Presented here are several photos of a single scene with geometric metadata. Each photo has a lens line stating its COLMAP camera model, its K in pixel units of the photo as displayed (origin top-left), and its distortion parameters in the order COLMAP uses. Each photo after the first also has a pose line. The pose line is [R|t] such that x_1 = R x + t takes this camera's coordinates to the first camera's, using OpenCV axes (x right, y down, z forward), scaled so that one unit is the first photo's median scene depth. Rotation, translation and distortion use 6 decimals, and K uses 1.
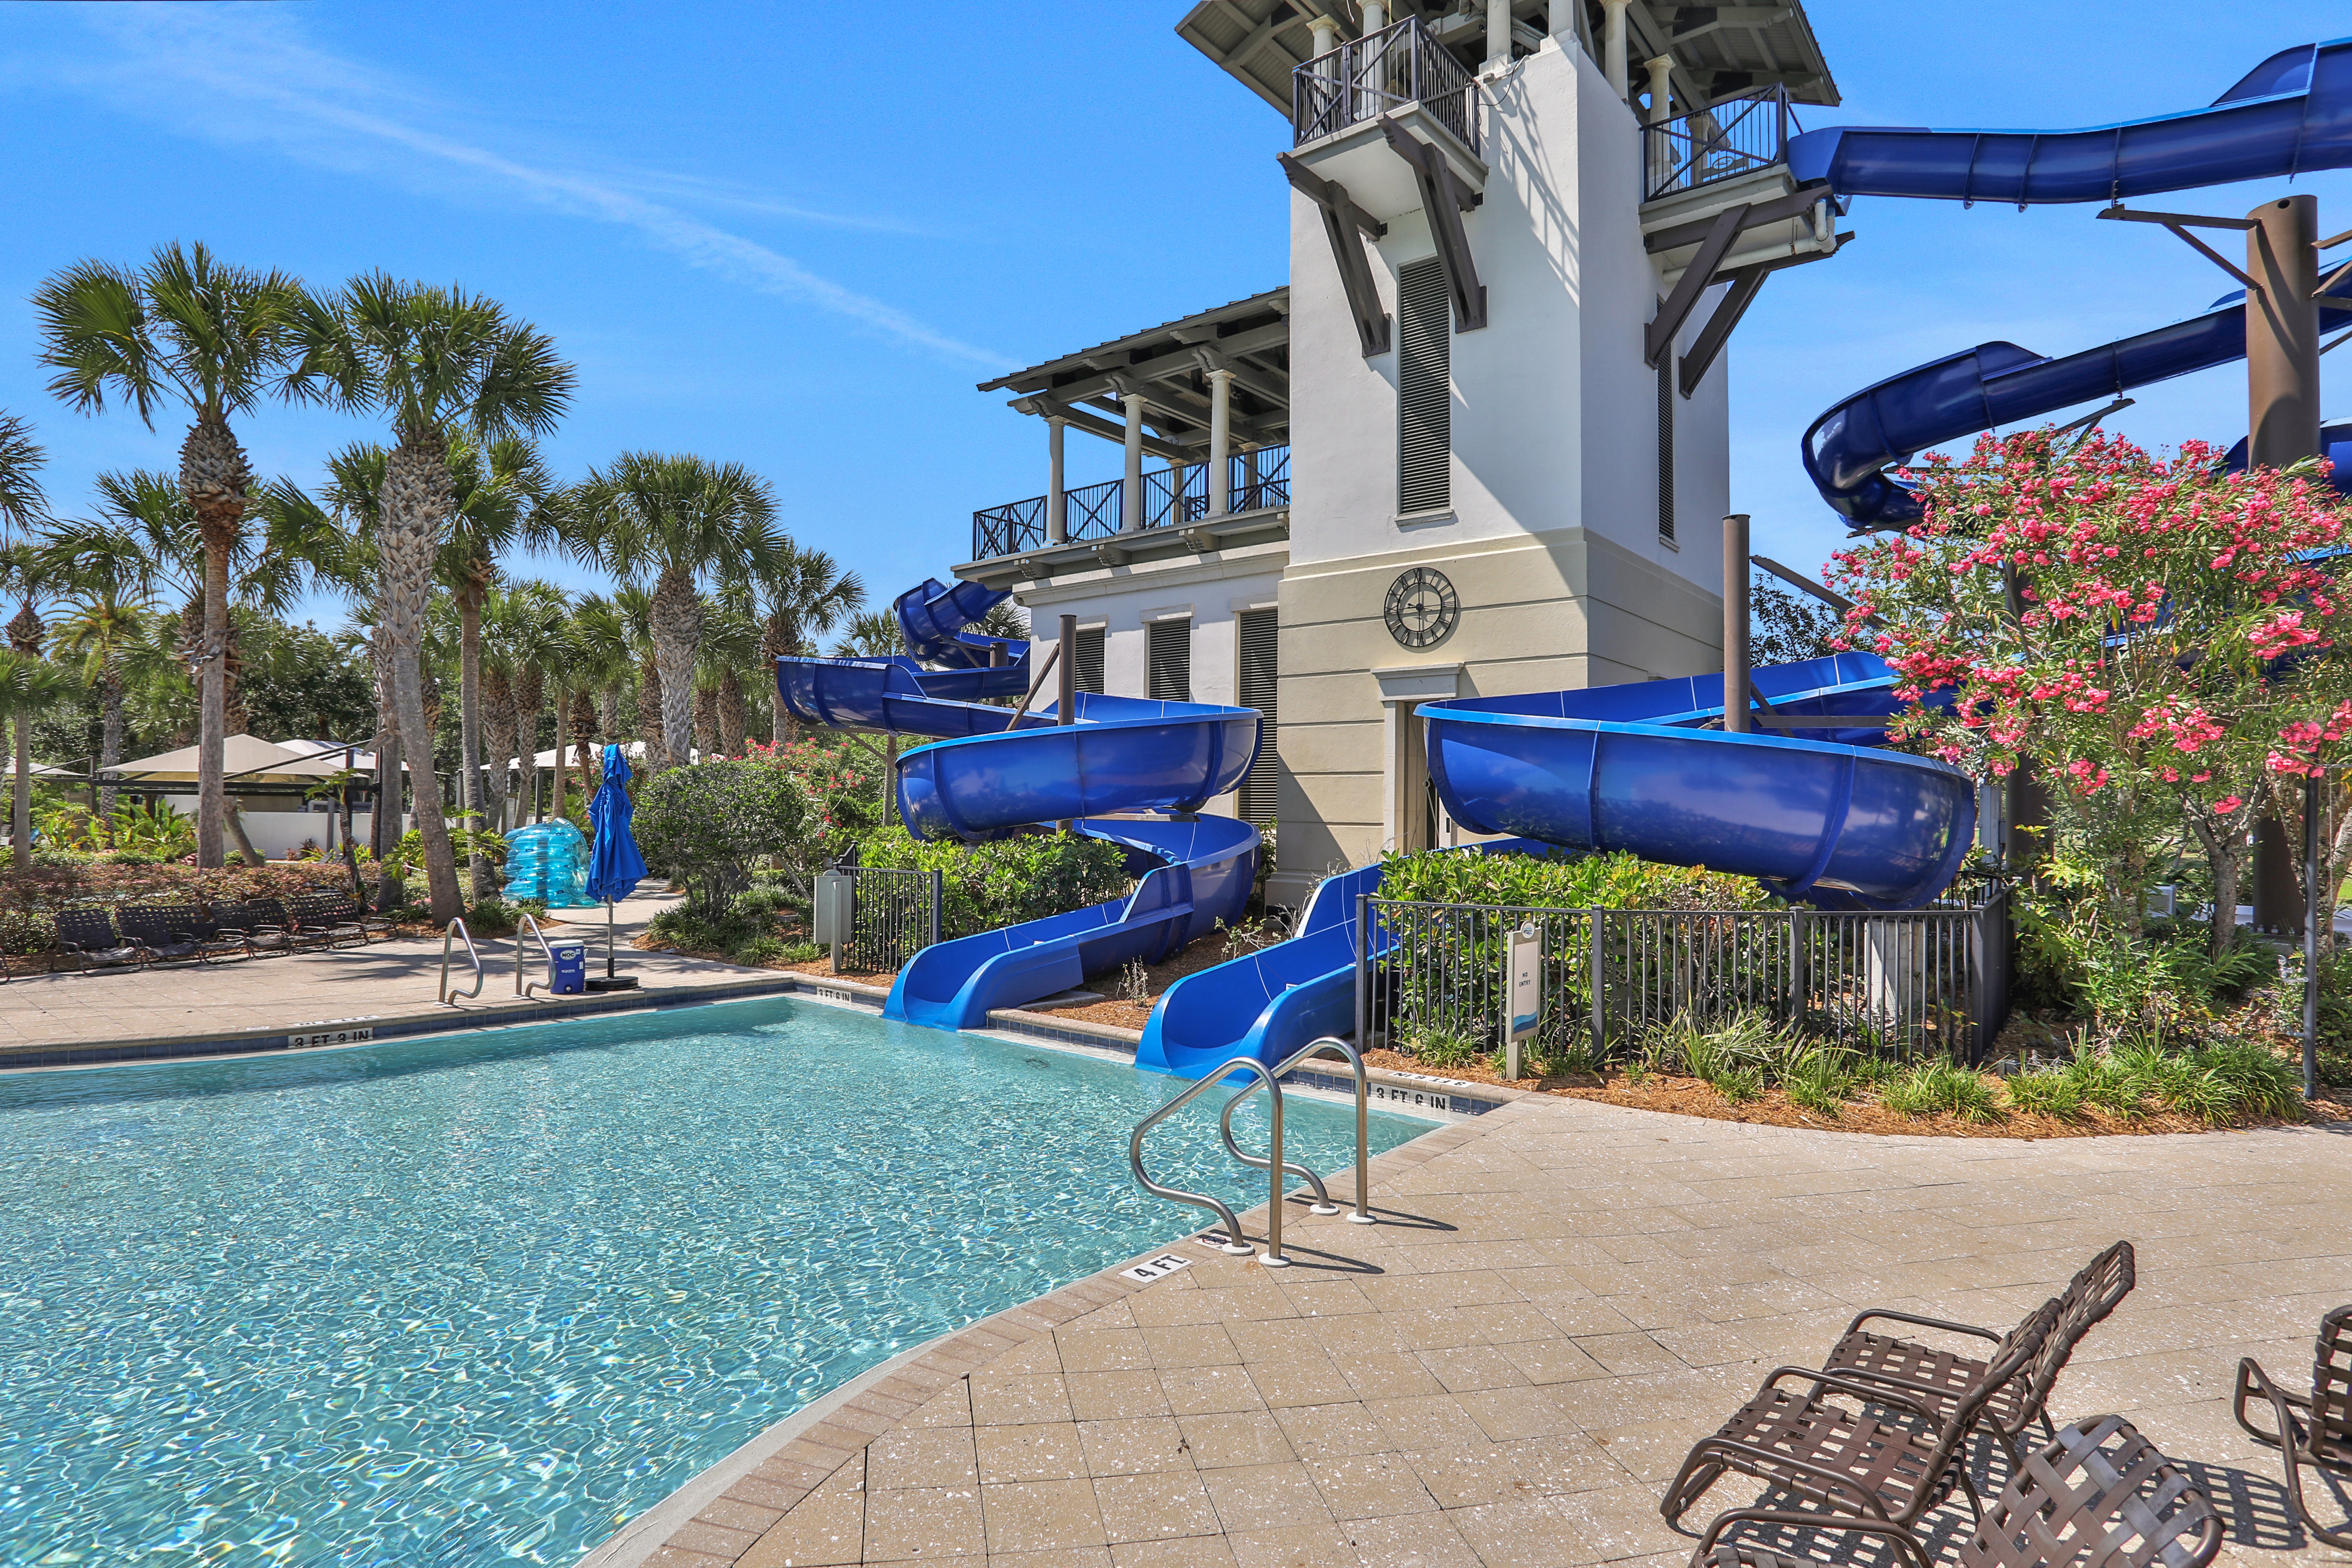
lens RADIAL K [[1222.6, 0, 1167.8], [0, 1222.6, 744.3], [0, 0, 1]] dist [-0.002166, 0.000482]
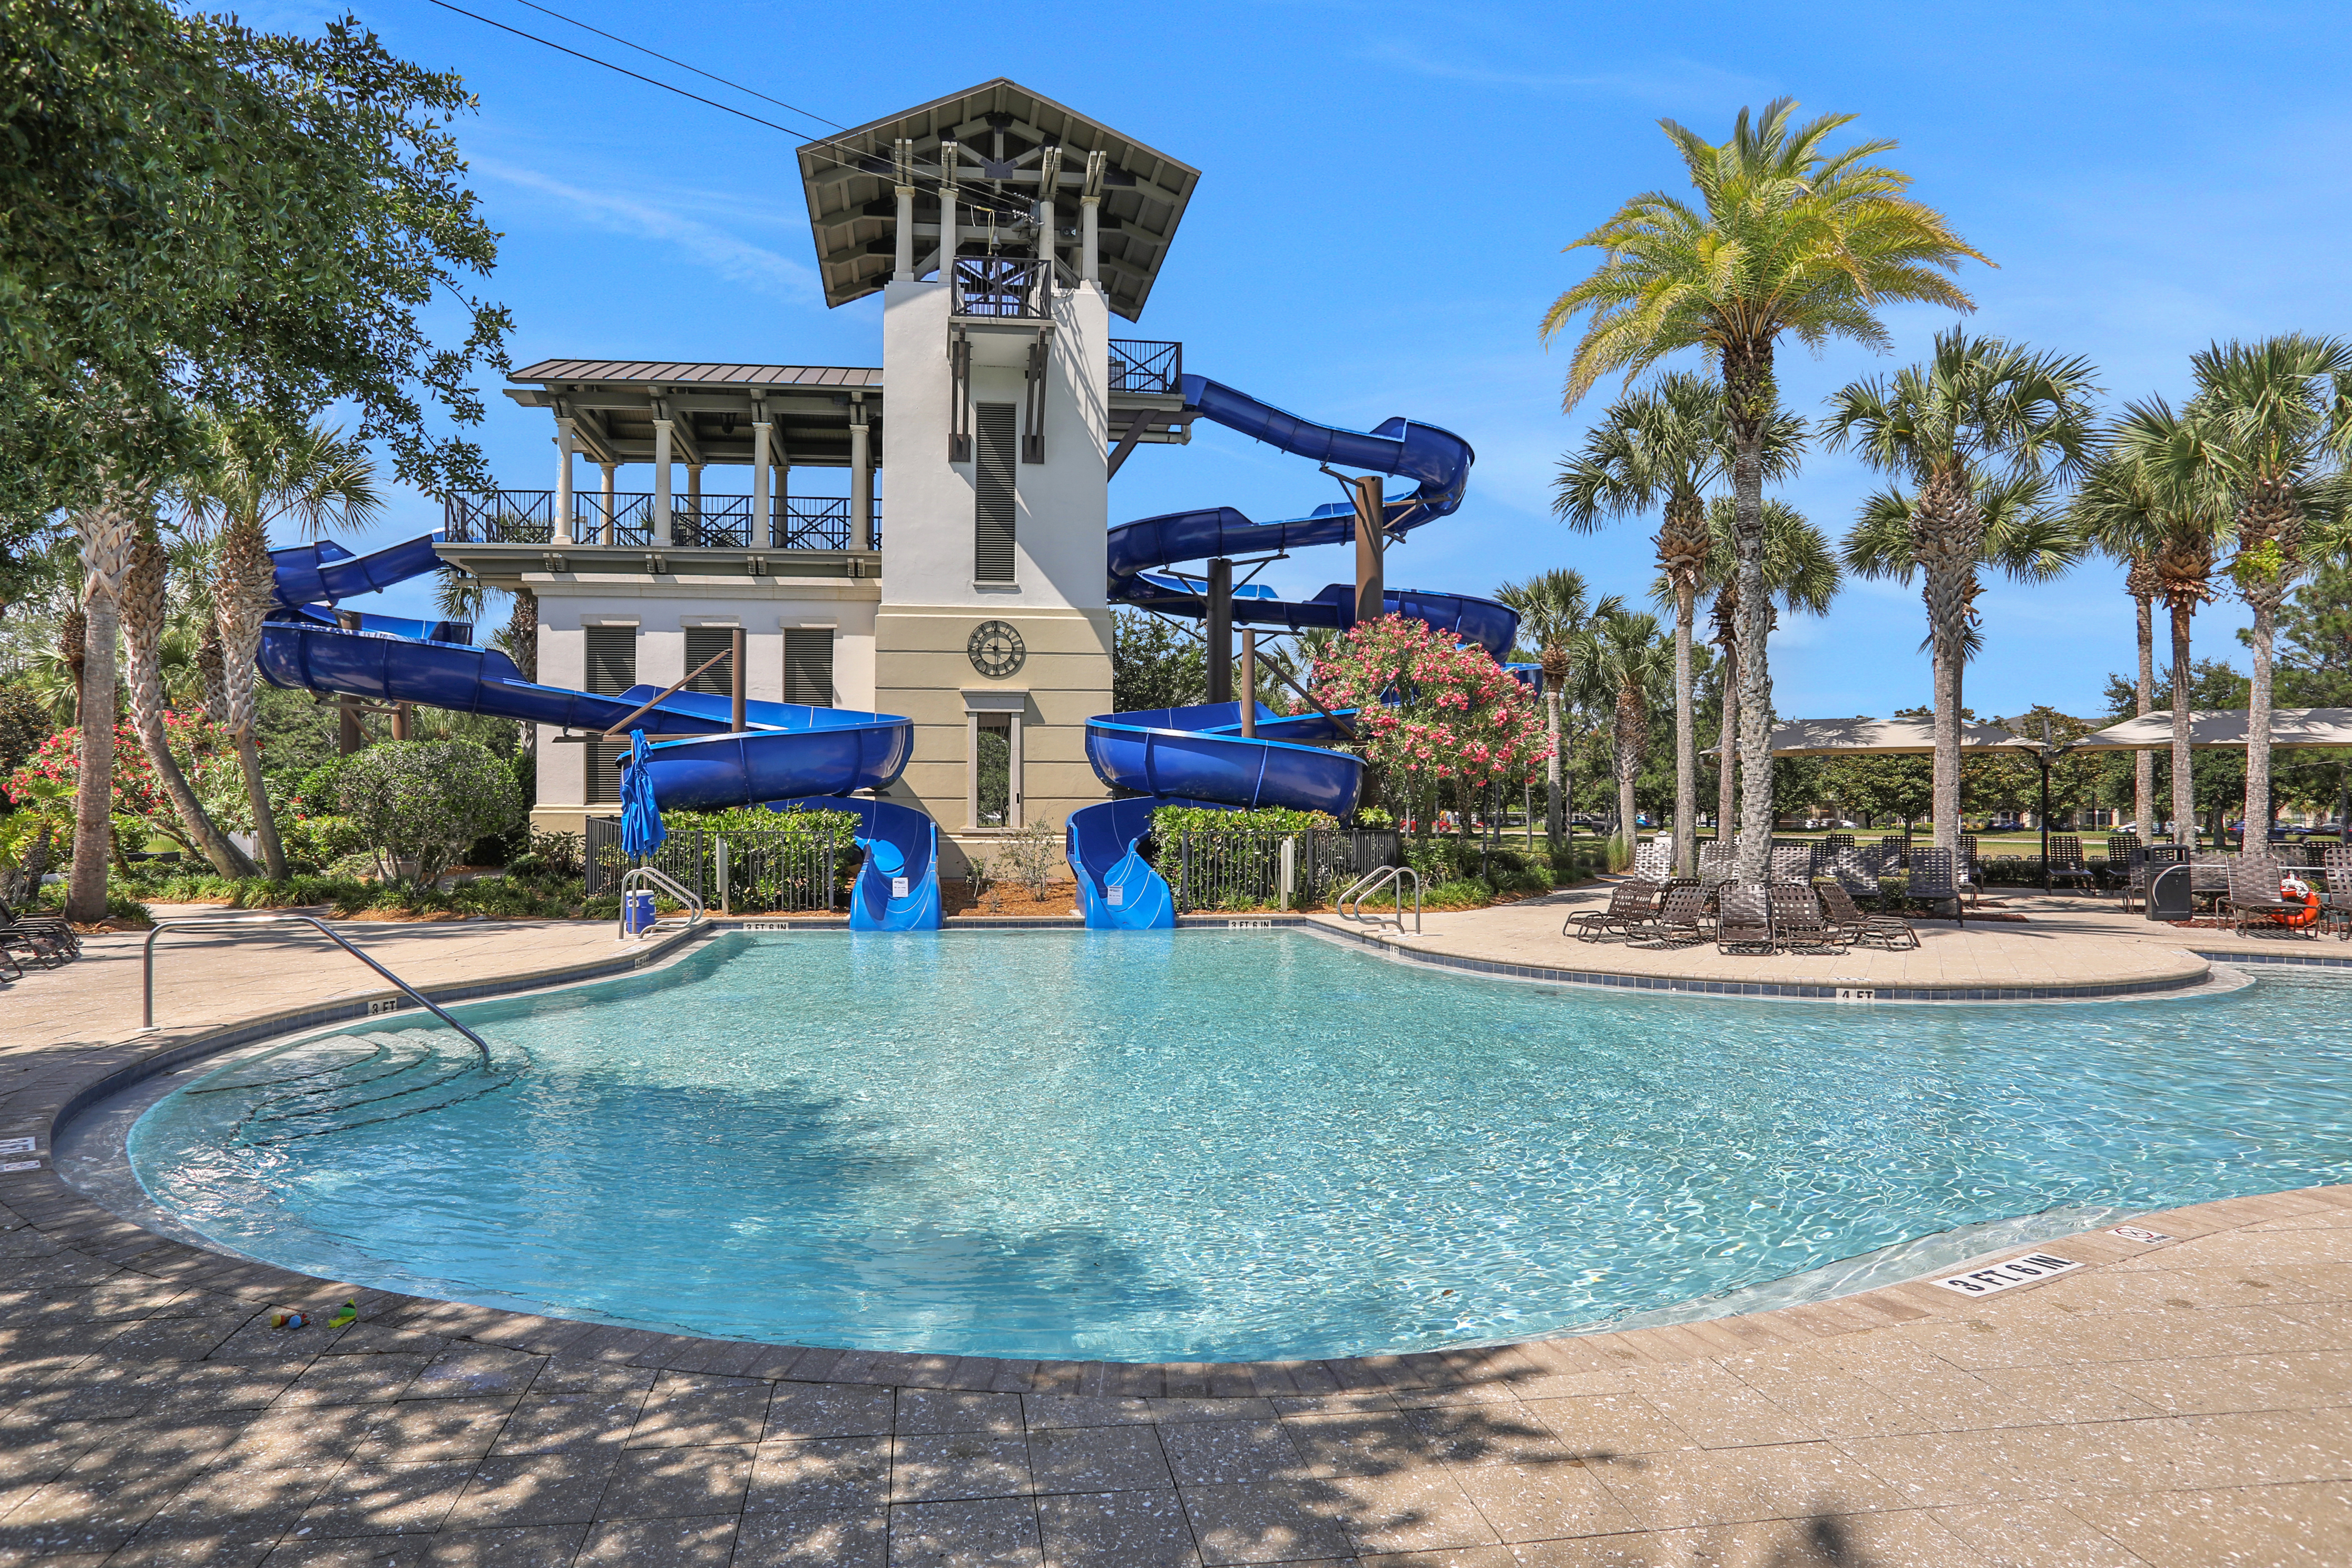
lens RADIAL K [[1288.8, 0, 1176.0], [0, 1288.8, 784.0], [0, 0, 1]] dist [-0.000745, 0.000046]
pose [[0.692776, -0.005194, 0.721134, -0.739918], [-0.028167, 0.999016, 0.034255, -0.010348], [-0.720602, -0.044043, 0.691948, -0.210566]]
